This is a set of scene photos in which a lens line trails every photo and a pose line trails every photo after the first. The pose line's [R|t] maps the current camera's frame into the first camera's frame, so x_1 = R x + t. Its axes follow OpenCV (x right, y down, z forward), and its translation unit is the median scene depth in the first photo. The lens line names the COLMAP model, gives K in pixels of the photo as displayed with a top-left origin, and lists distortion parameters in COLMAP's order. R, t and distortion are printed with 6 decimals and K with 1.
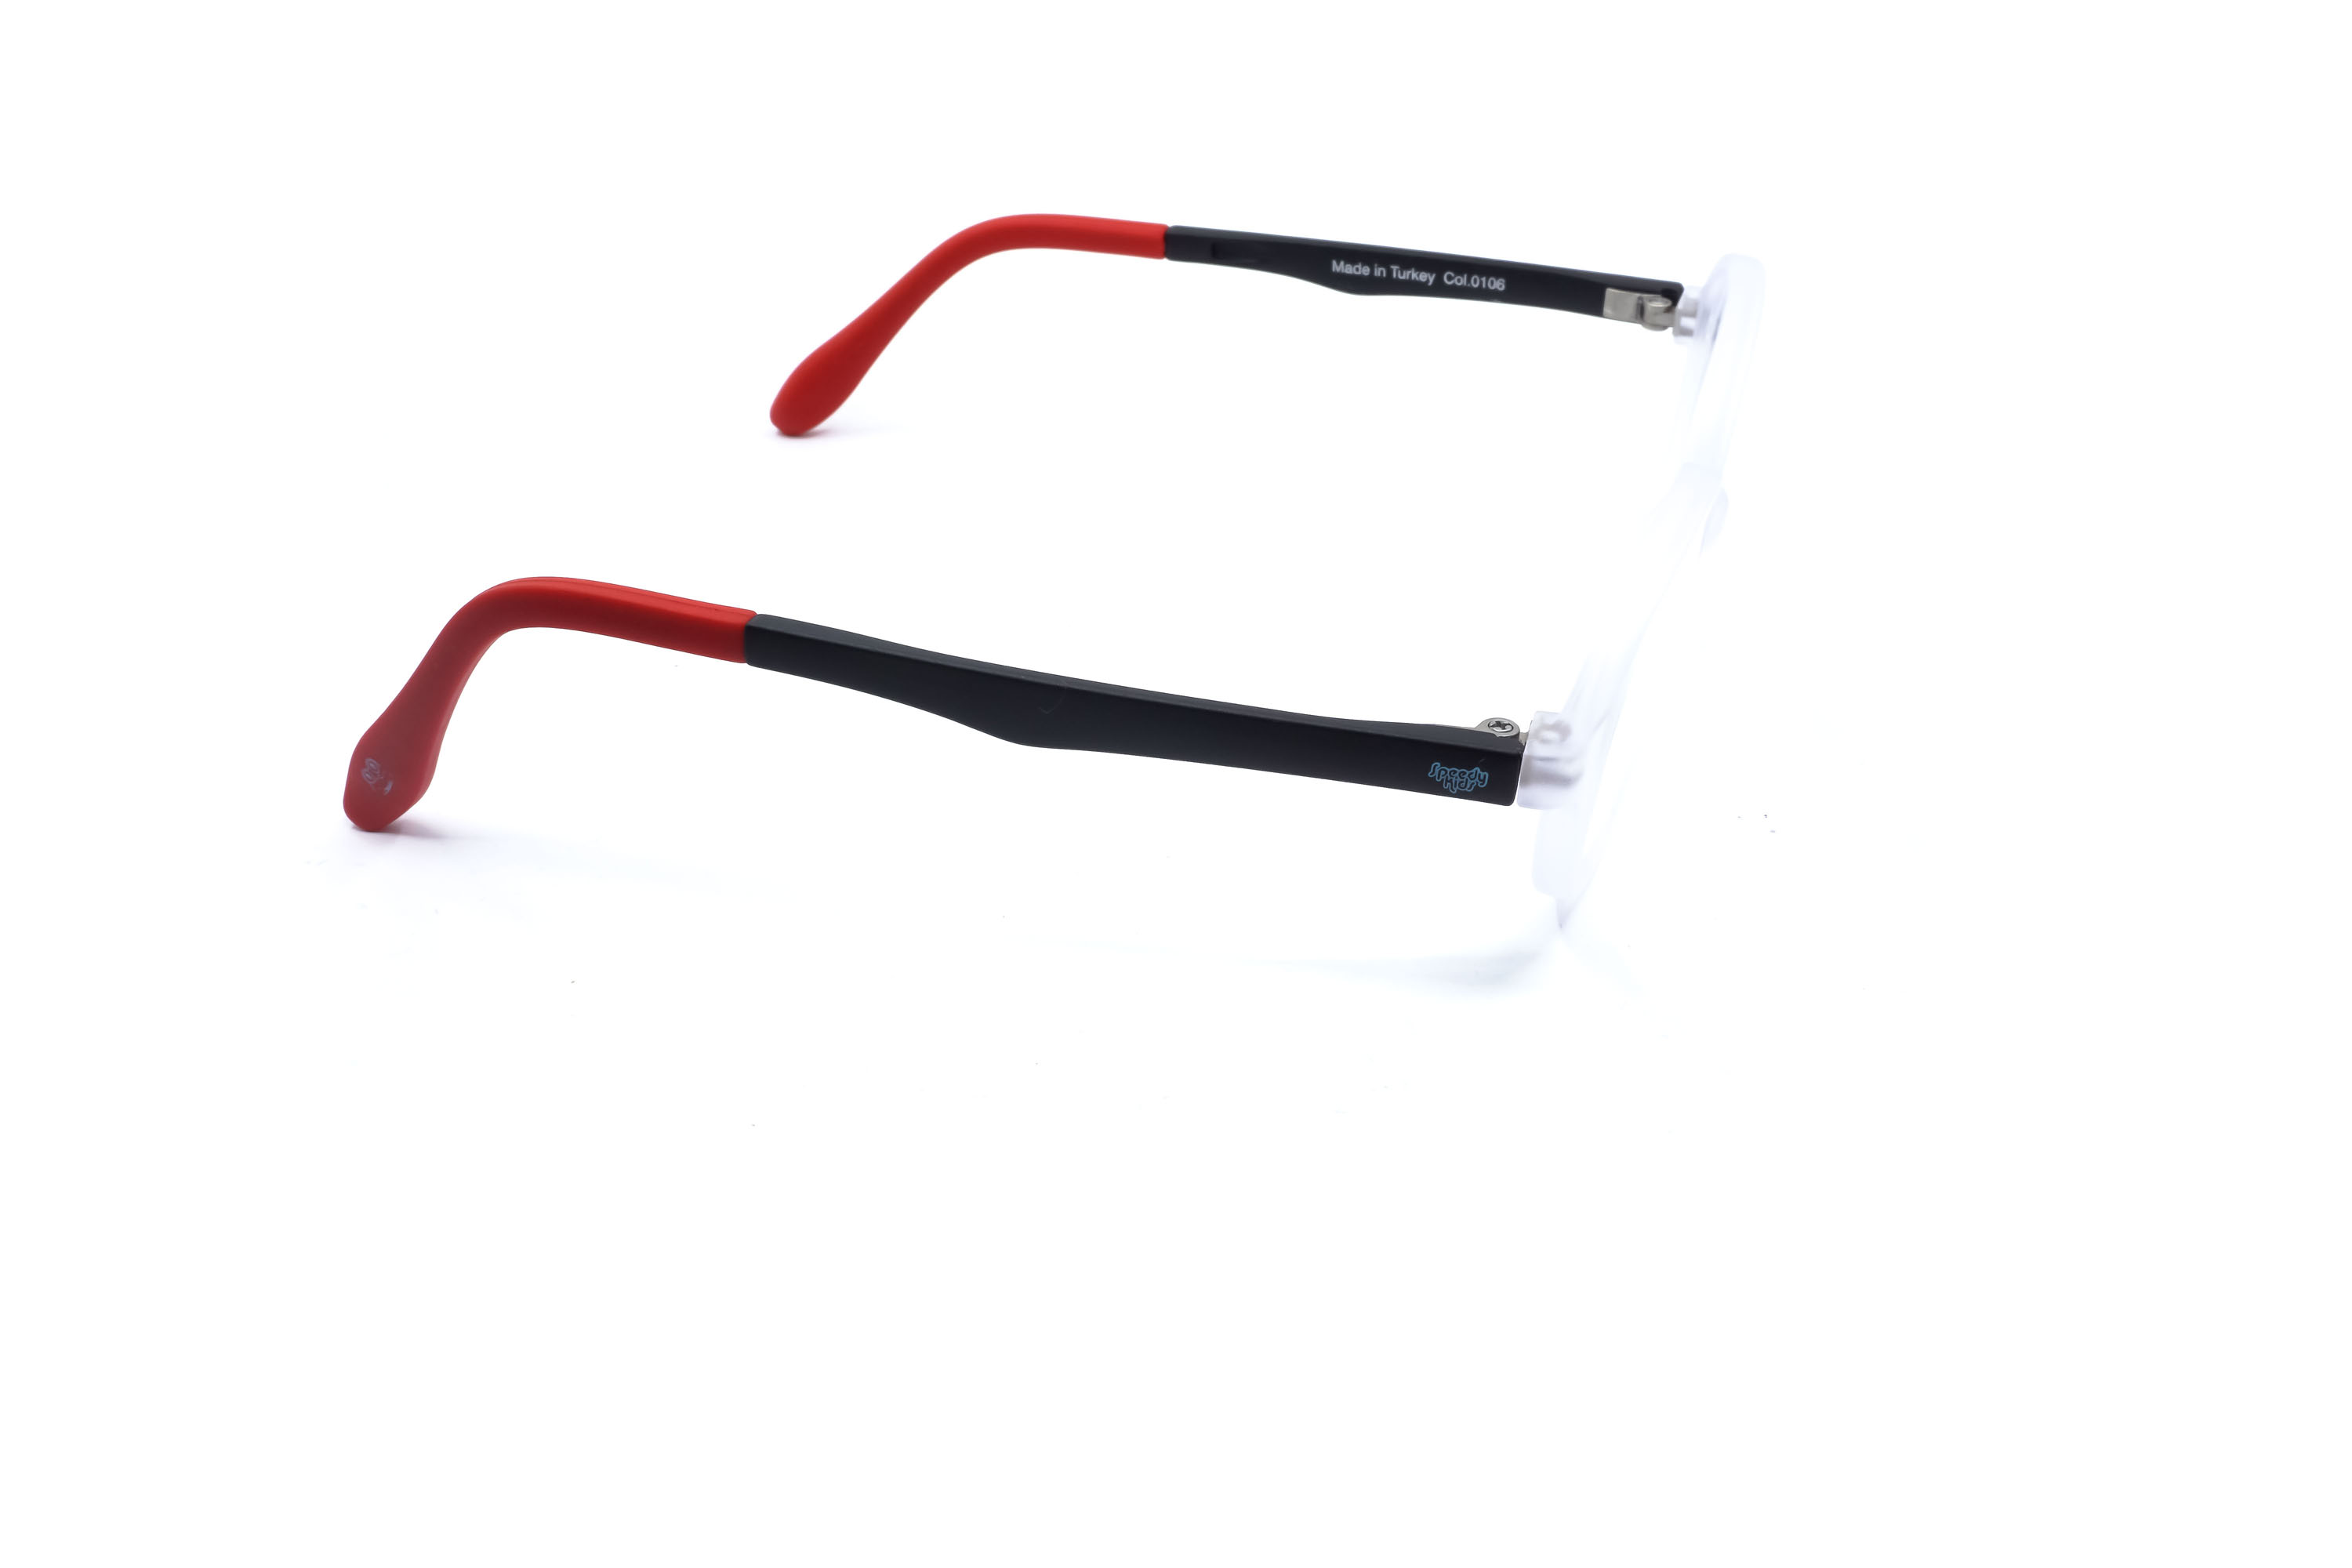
lens RADIAL K [[2439.0, 0, 1176.0], [0, 2439.0, 784.0], [0, 0, 1]] dist [0.009524, -0.004932]
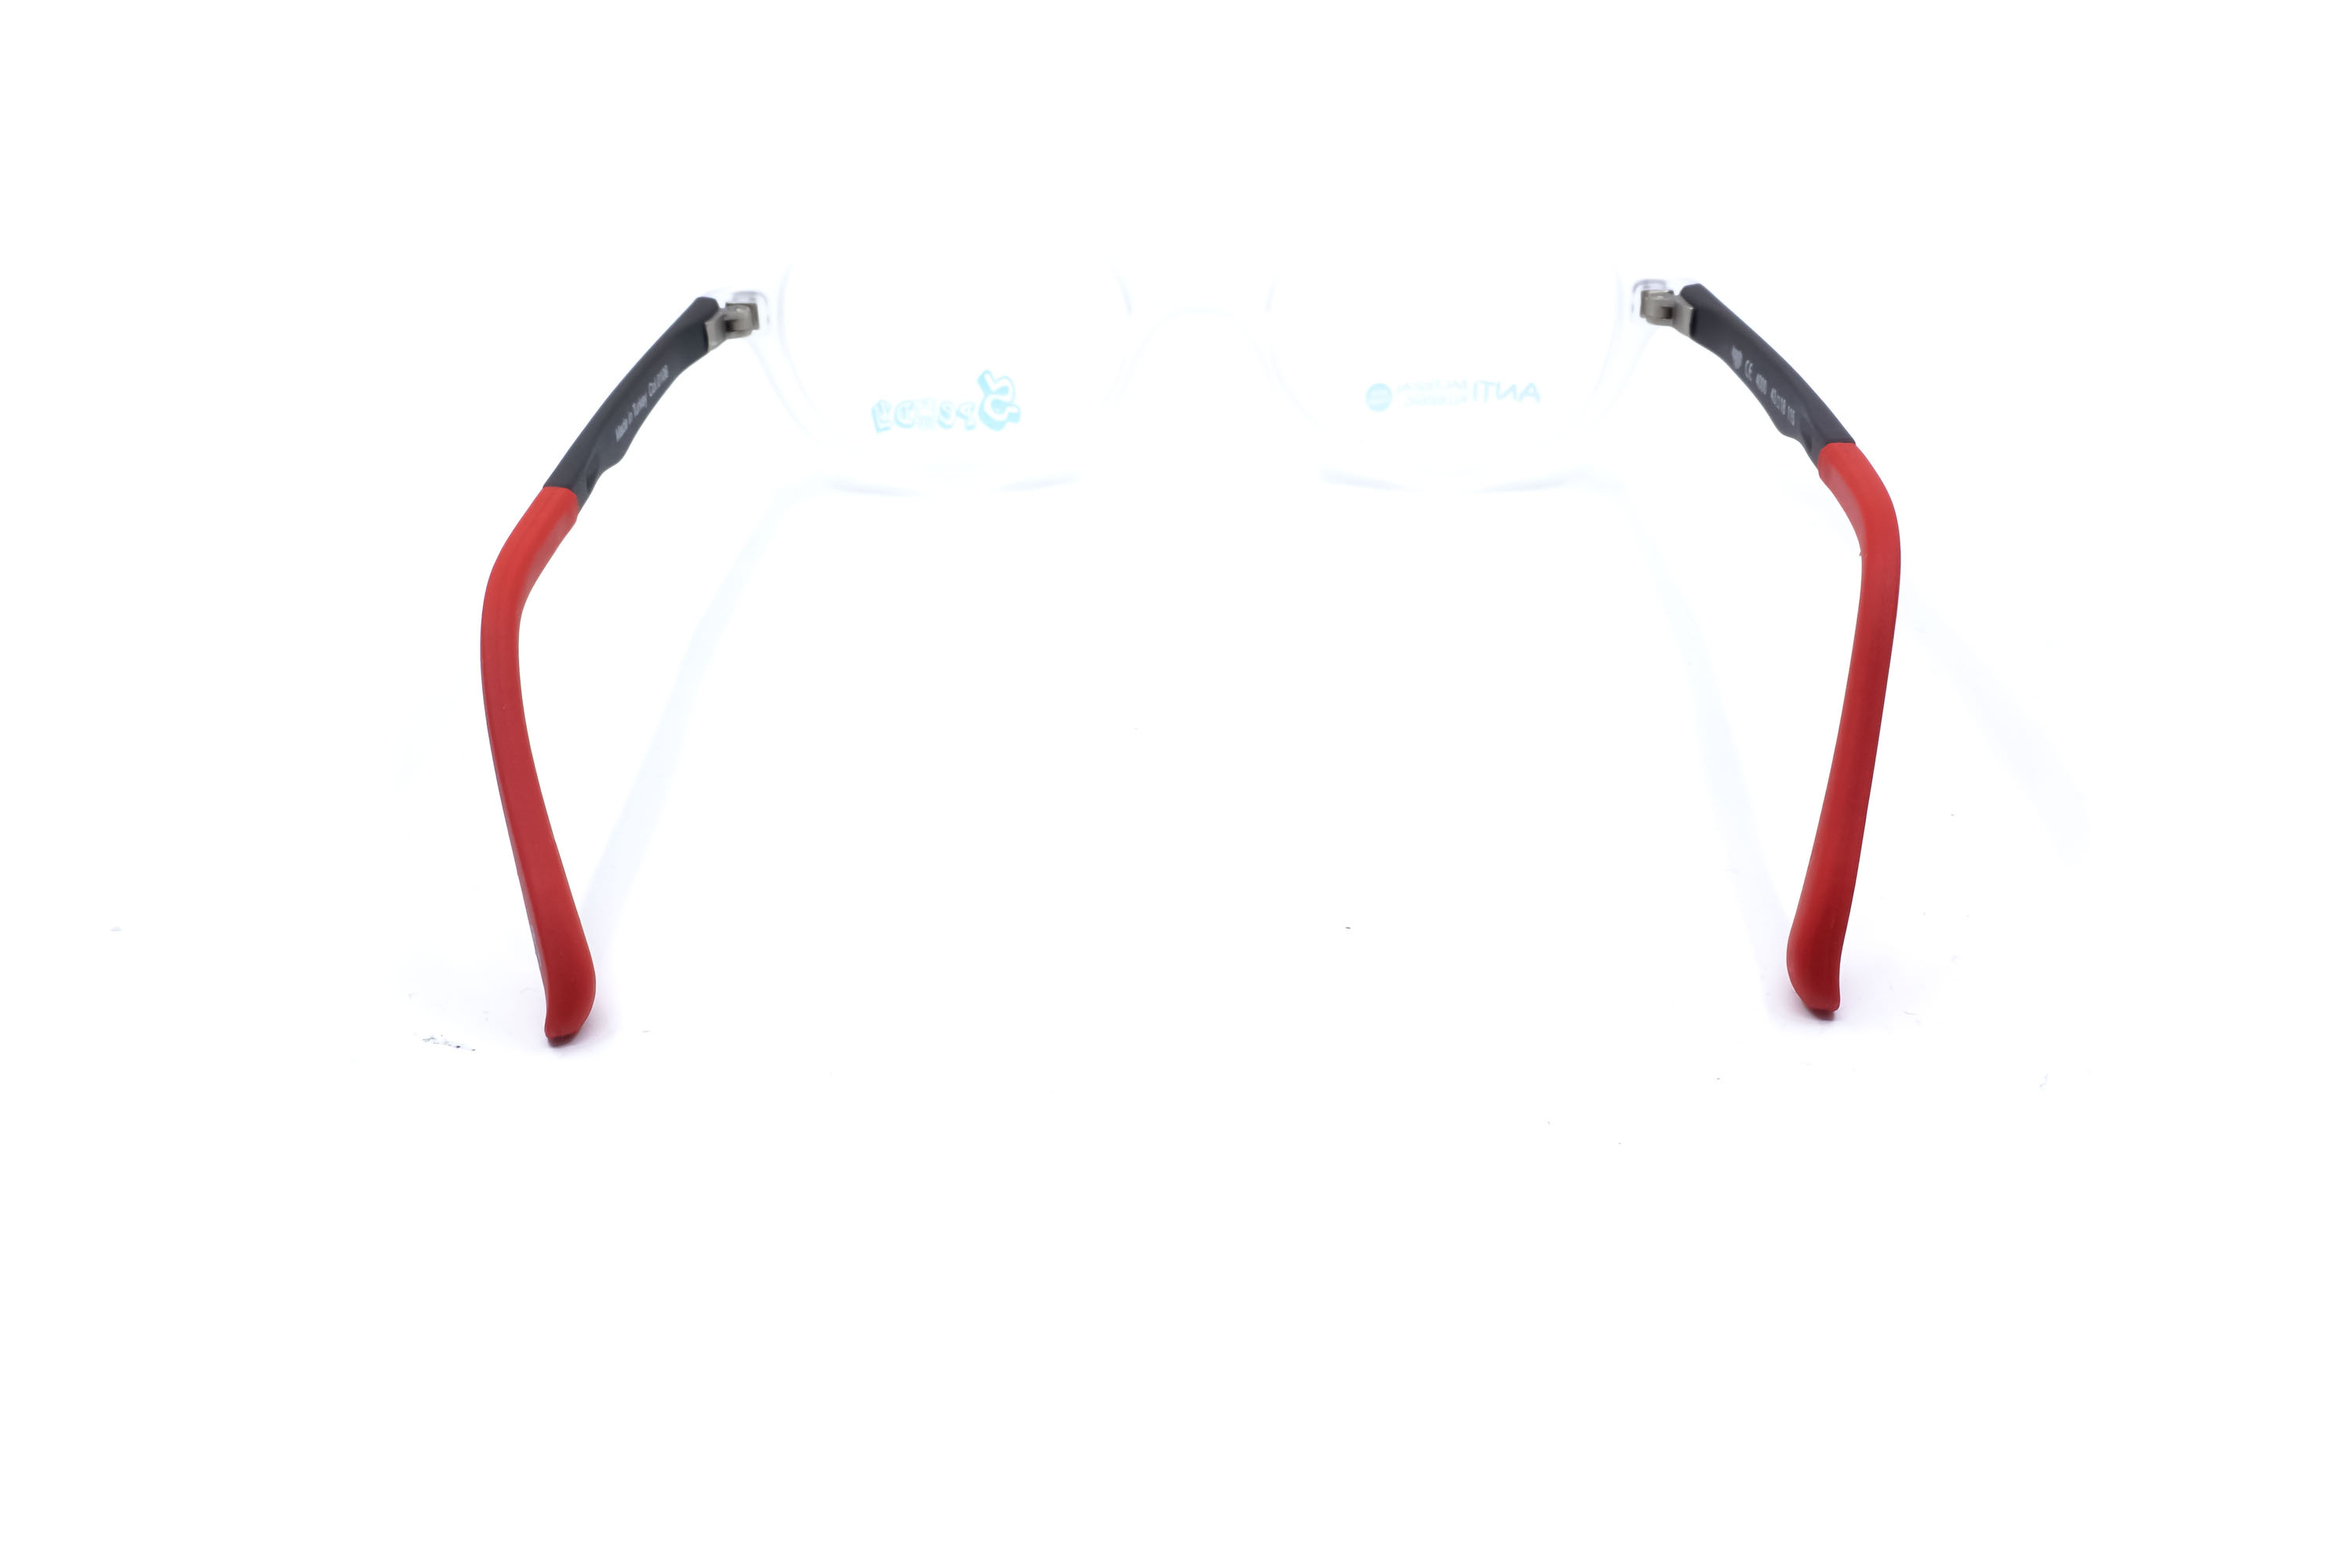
lens RADIAL K [[2439.0, 0, 1176.0], [0, 2439.0, 784.0], [0, 0, 1]] dist [0.009524, -0.004932]
pose [[-0.271385, -0.452116, 0.849671, -0.777837], [0.492968, 0.692919, 0.526161, -0.488700], [-0.826639, 0.561653, 0.034831, 0.897471]]
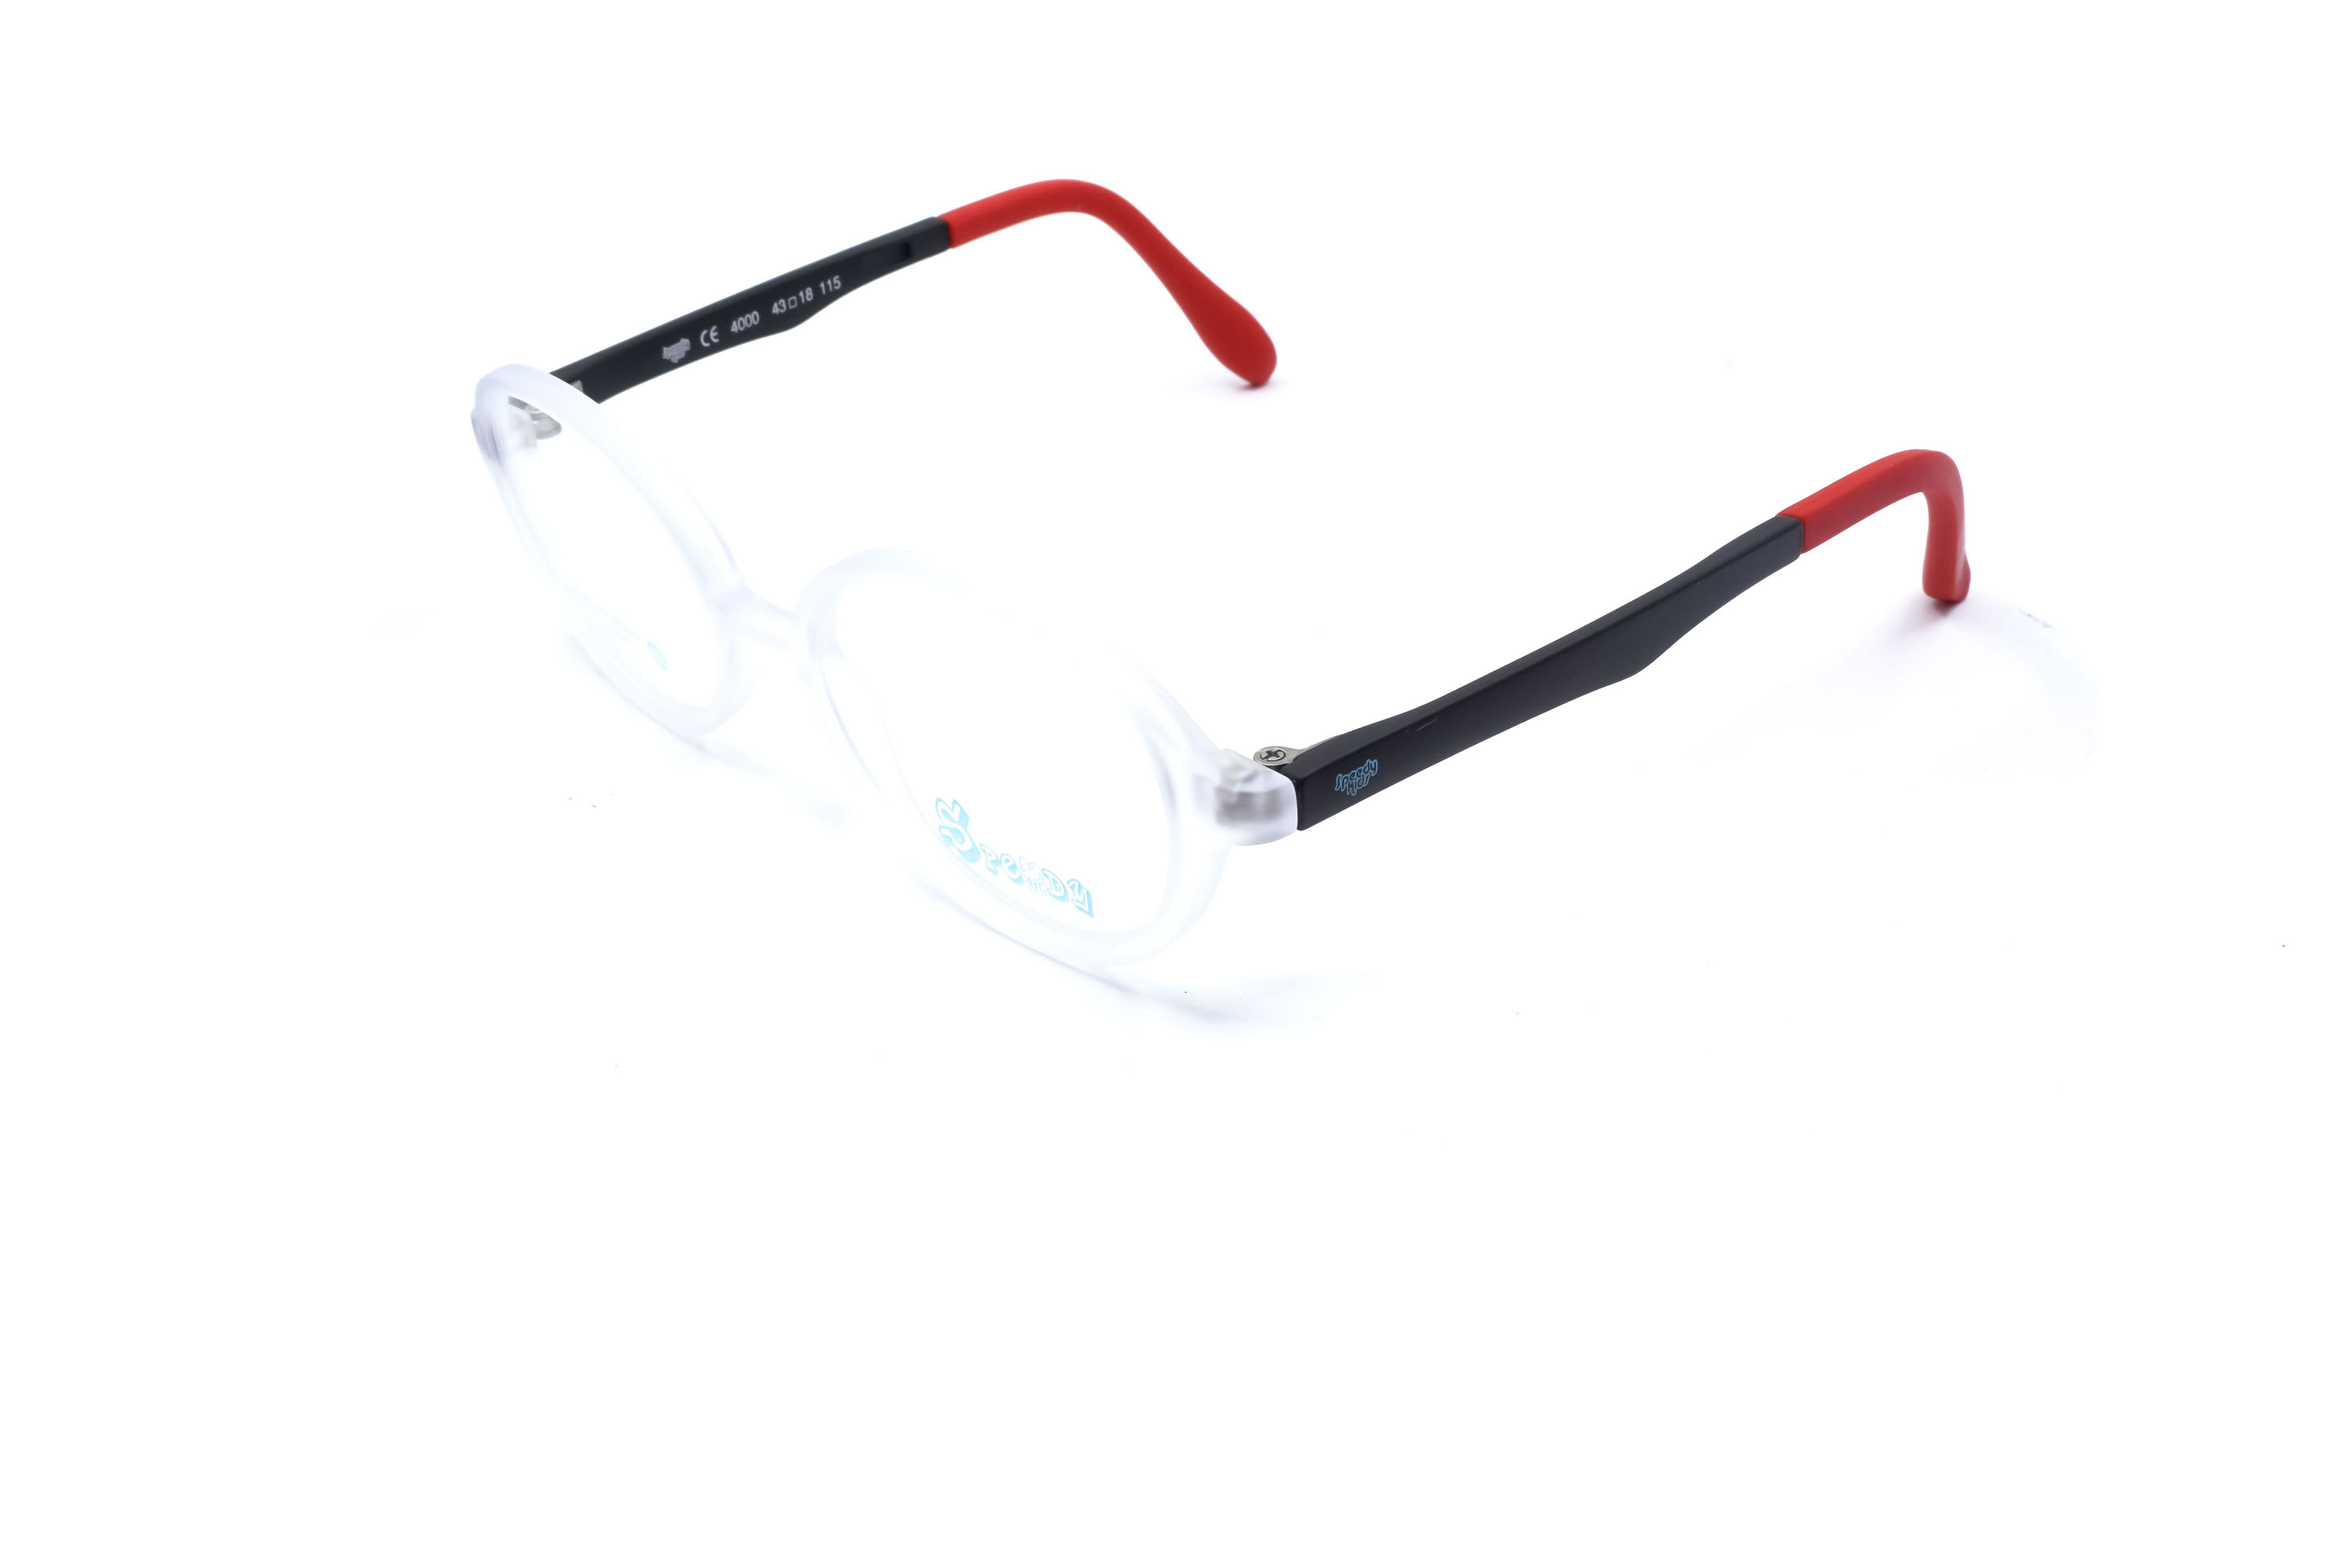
lens RADIAL K [[2428.5, 0, 1168.6], [0, 2428.5, 788.0], [0, 0, 1]] dist [0.012164, -0.004981]
pose [[-0.478676, 0.454652, -0.751106, 0.699214], [-0.411687, 0.639381, 0.649389, -0.593908], [0.775489, 0.620068, -0.118883, 1.028836]]
